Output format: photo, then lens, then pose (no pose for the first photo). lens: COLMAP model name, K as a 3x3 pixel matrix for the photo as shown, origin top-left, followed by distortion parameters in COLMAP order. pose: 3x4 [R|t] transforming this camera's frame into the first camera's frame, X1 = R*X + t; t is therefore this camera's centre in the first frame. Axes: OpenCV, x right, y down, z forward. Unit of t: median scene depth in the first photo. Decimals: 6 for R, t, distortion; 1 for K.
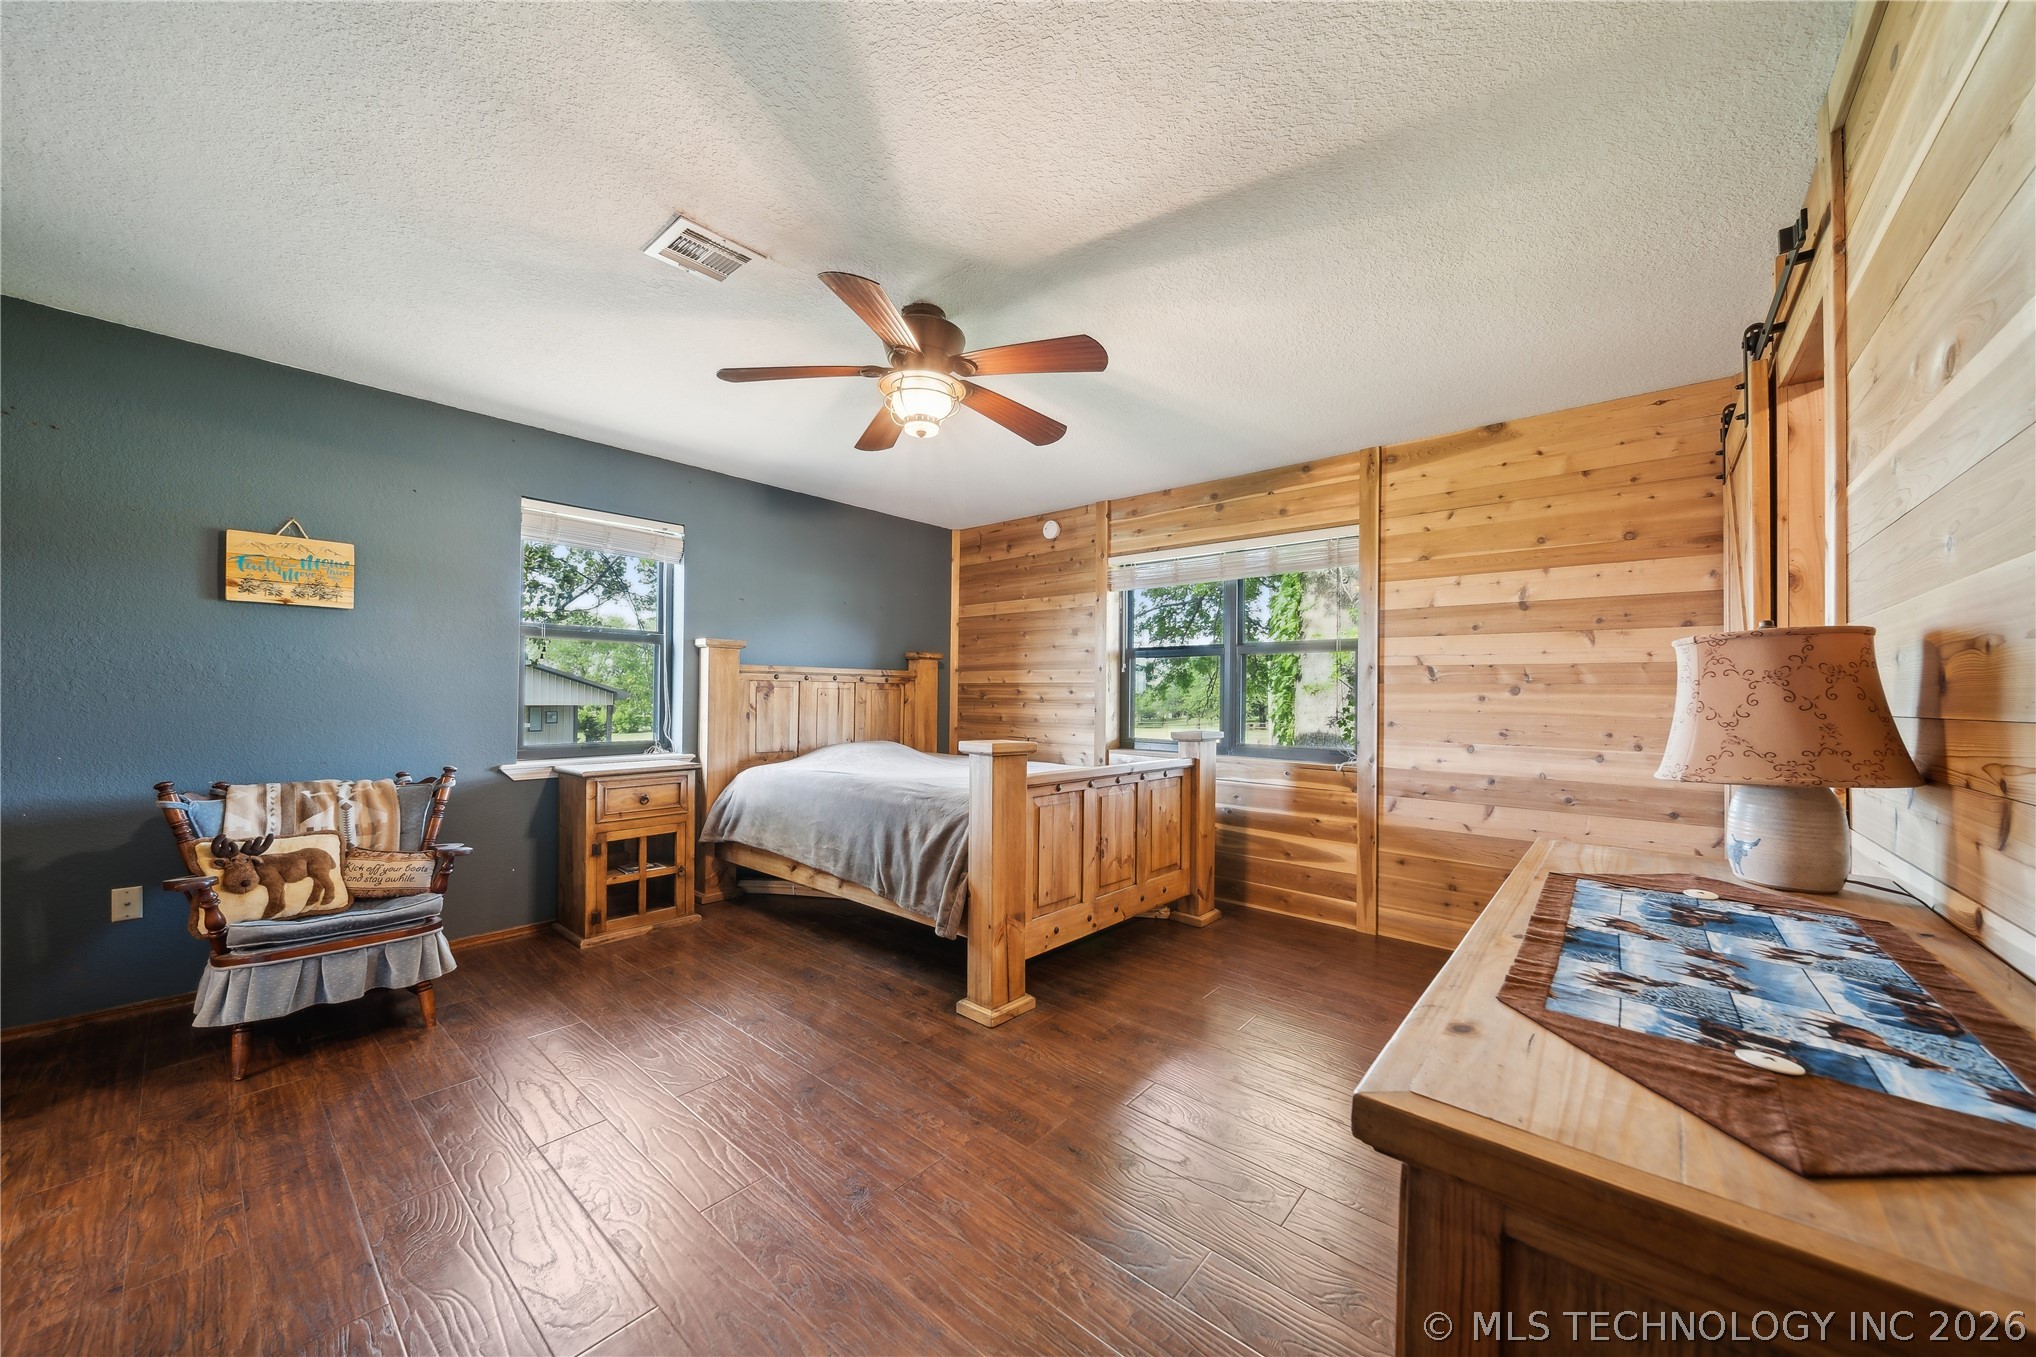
lens RADIAL K [[723.0, 0, 1016.2], [0, 723.0, 684.3], [0, 0, 1]] dist [-0.001070, -0.000291]
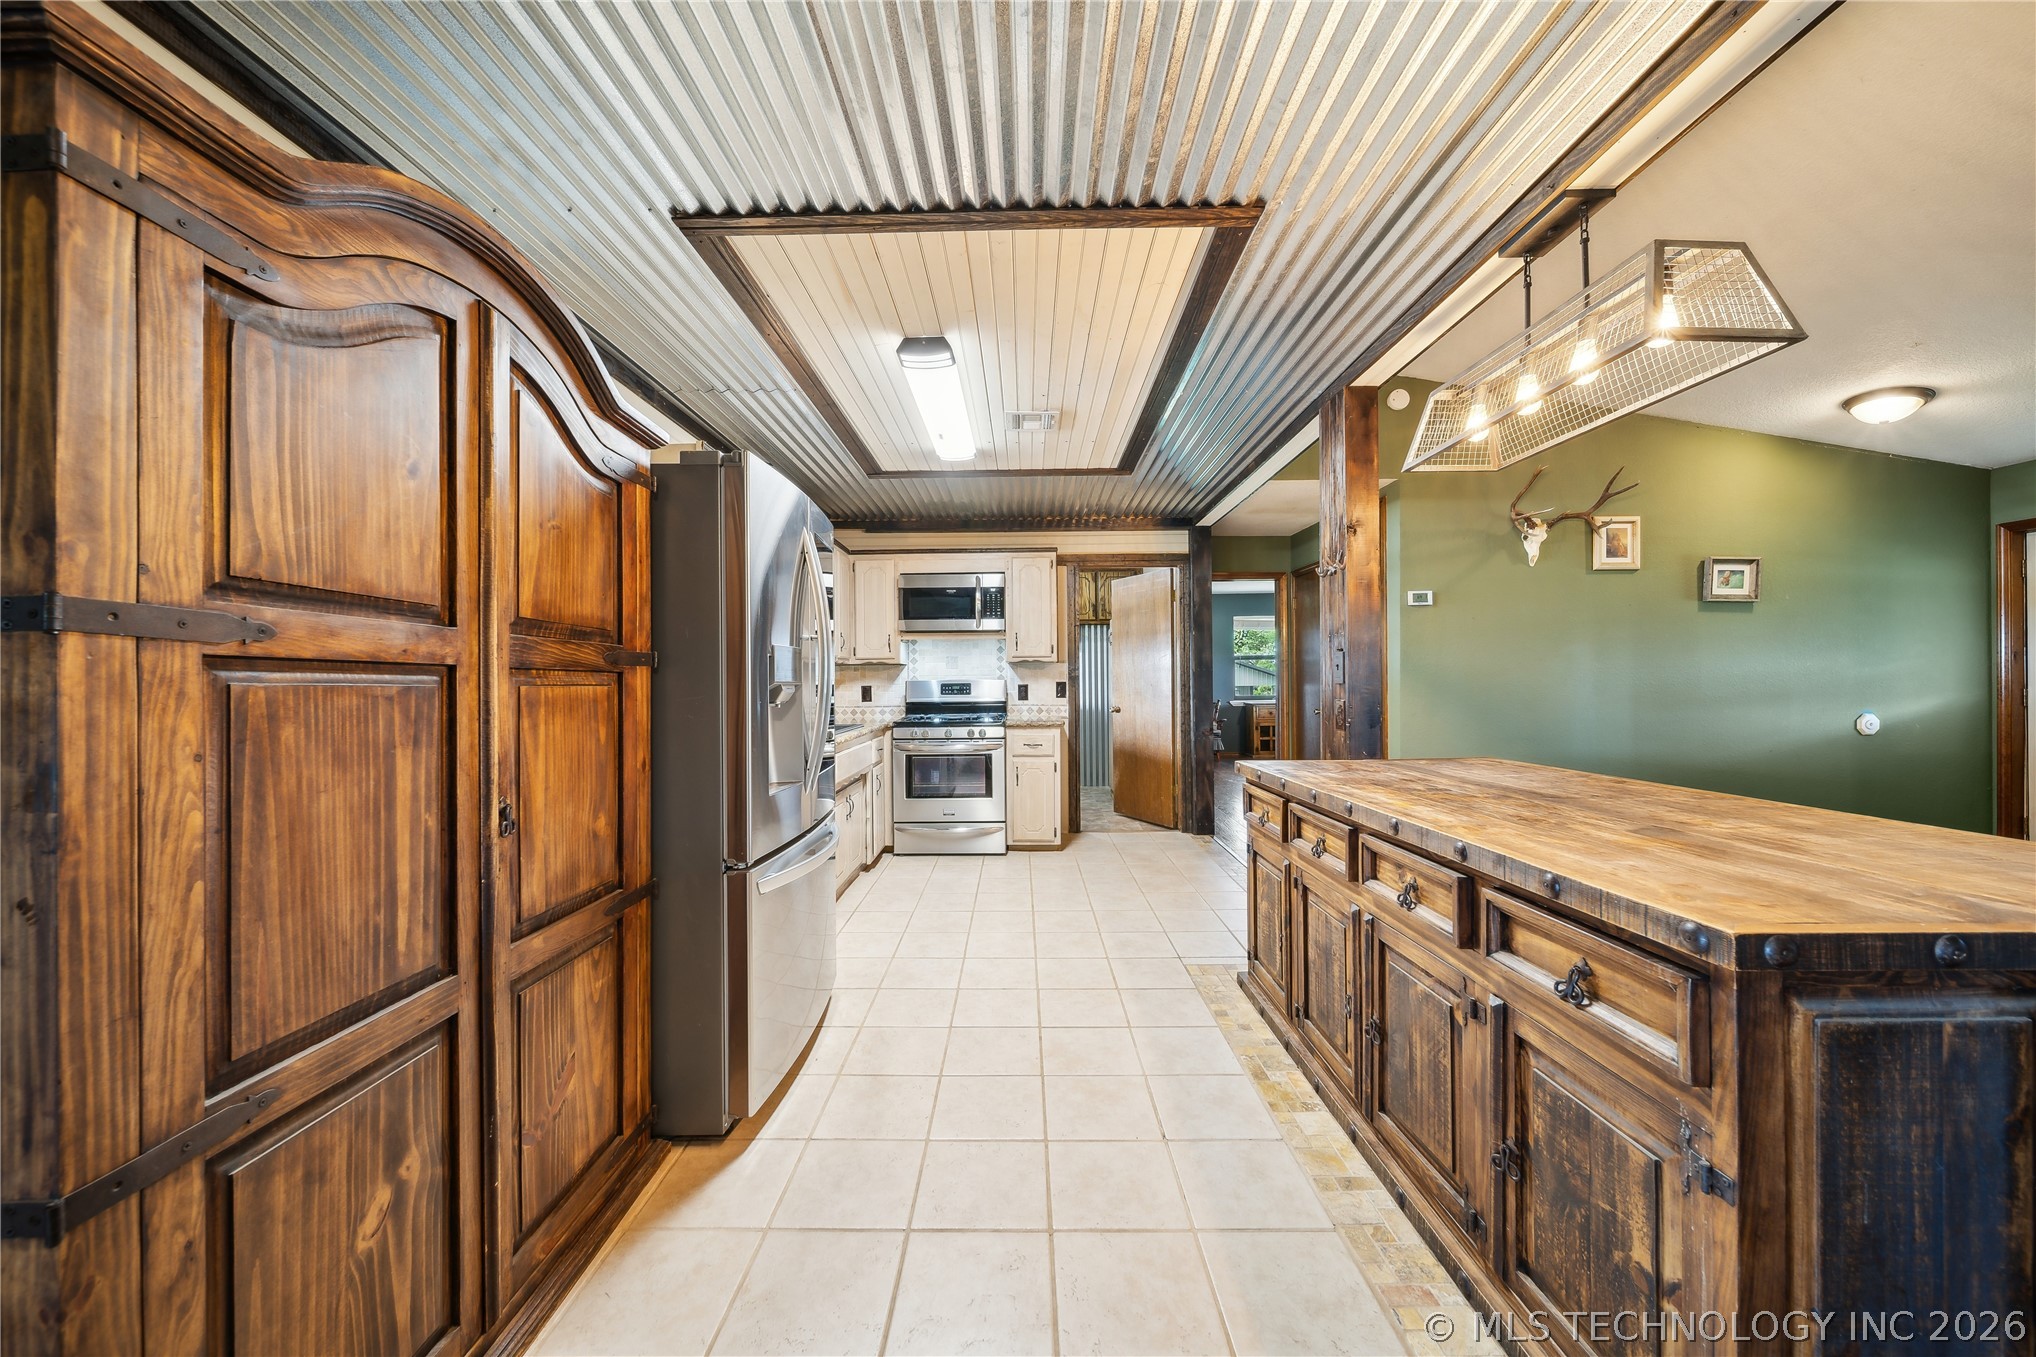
lens RADIAL K [[719.3, 0, 1013.9], [0, 719.3, 678.5], [0, 0, 1]] dist [-0.000507, -0.000105]
pose [[0.642889, -0.016750, -0.765776, 1.099767], [0.025721, 0.999669, -0.000272, -0.013405], [0.765527, -0.019522, 0.643107, -1.756398]]
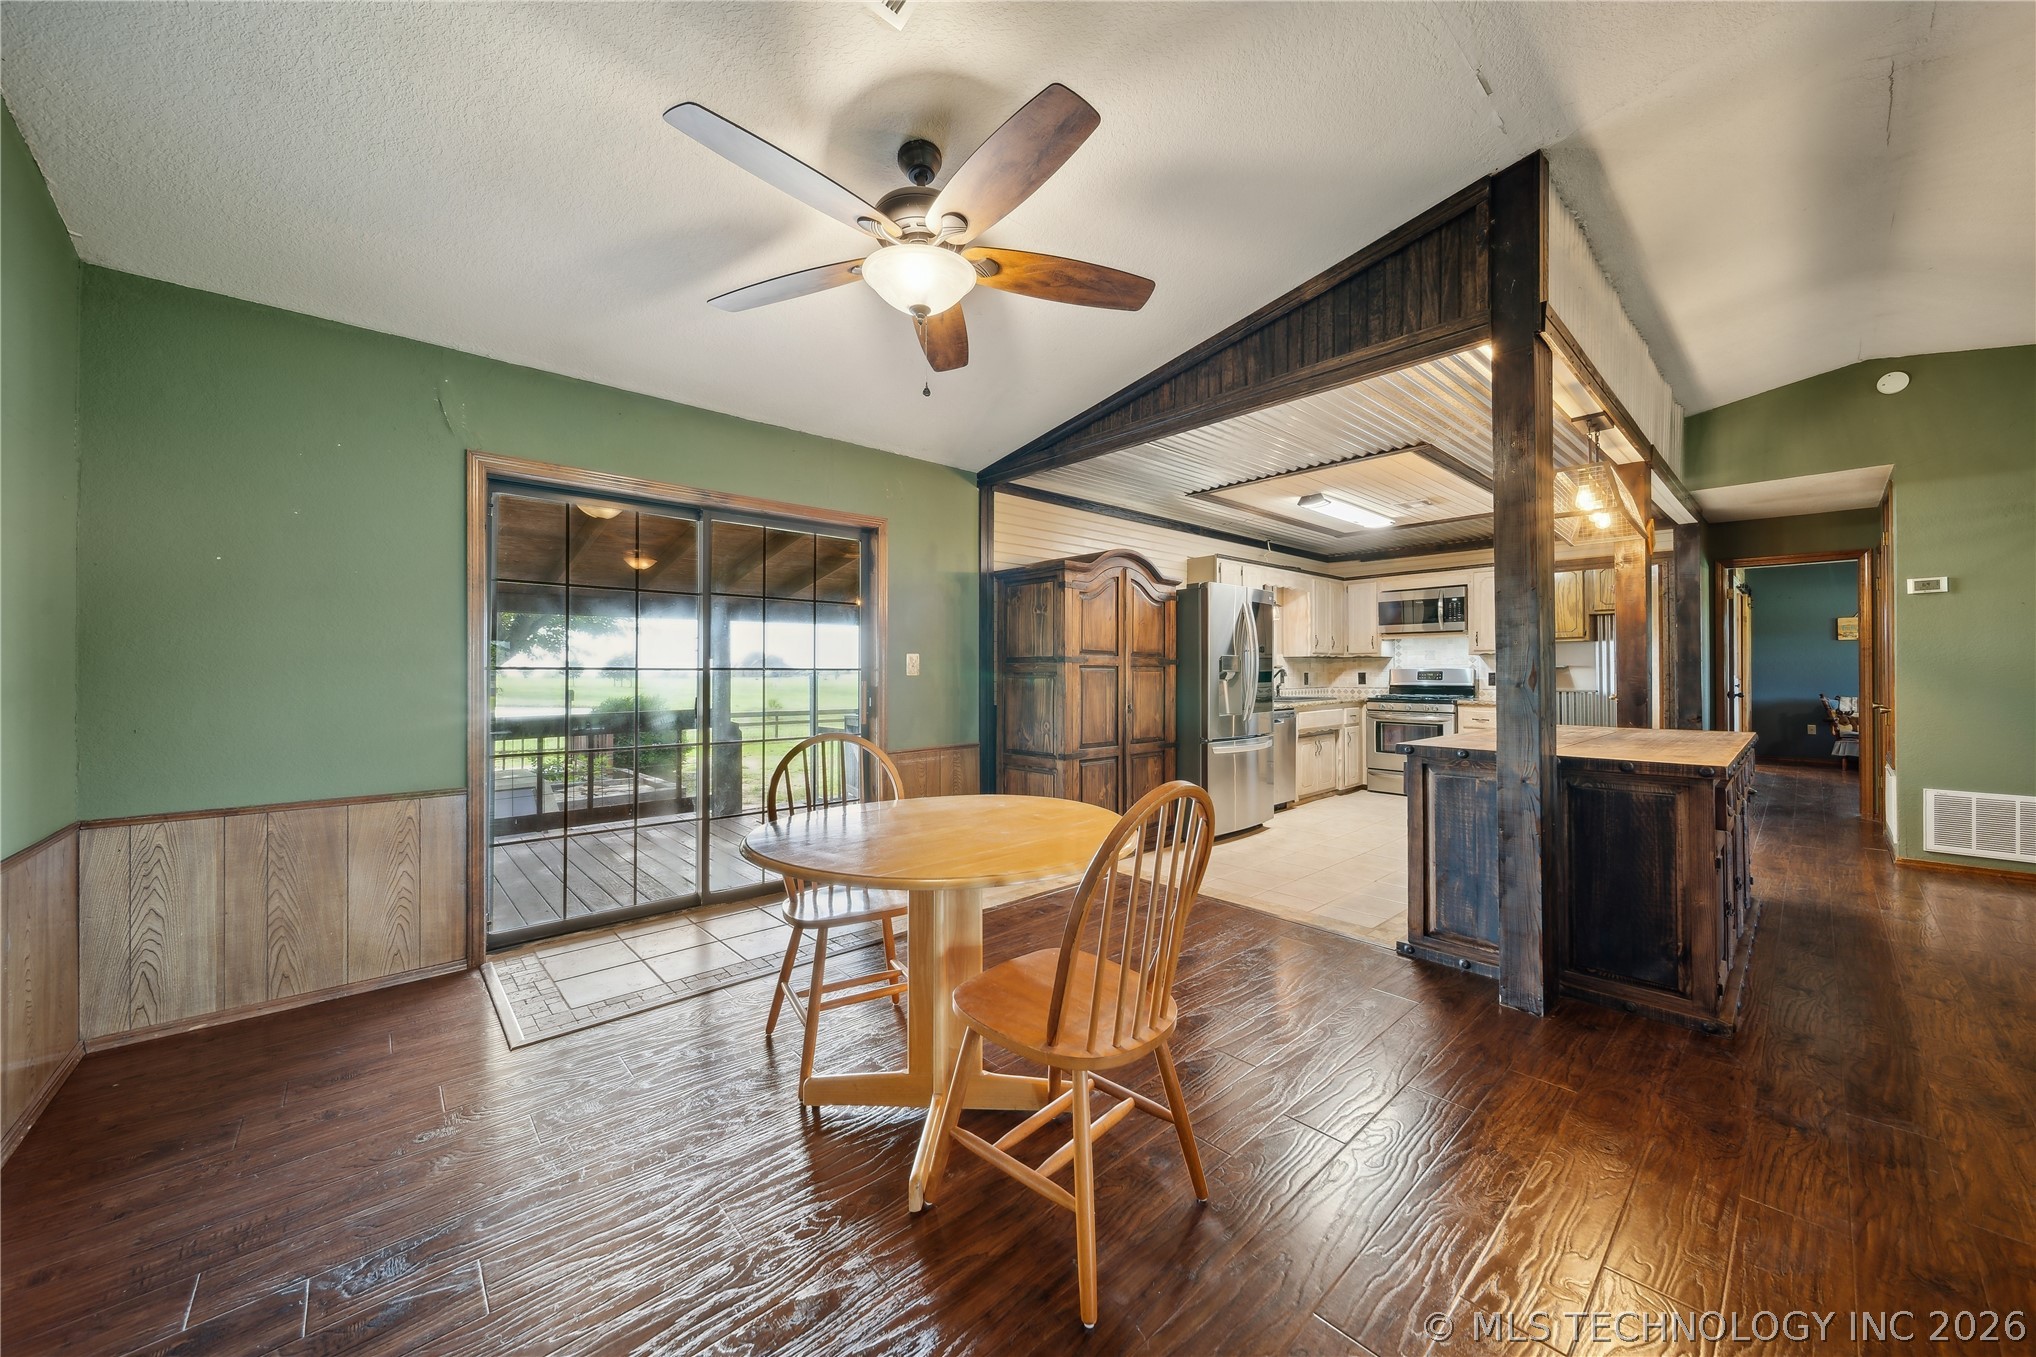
lens RADIAL K [[723.1, 0, 1015.5], [0, 723.1, 666.8], [0, 0, 1]] dist [-0.002086, -0.000419]
pose [[-0.123718, -0.013557, -0.992225, 1.998226], [0.017138, 0.999728, -0.015796, -0.007493], [0.992169, -0.018960, -0.123452, -1.762984]]
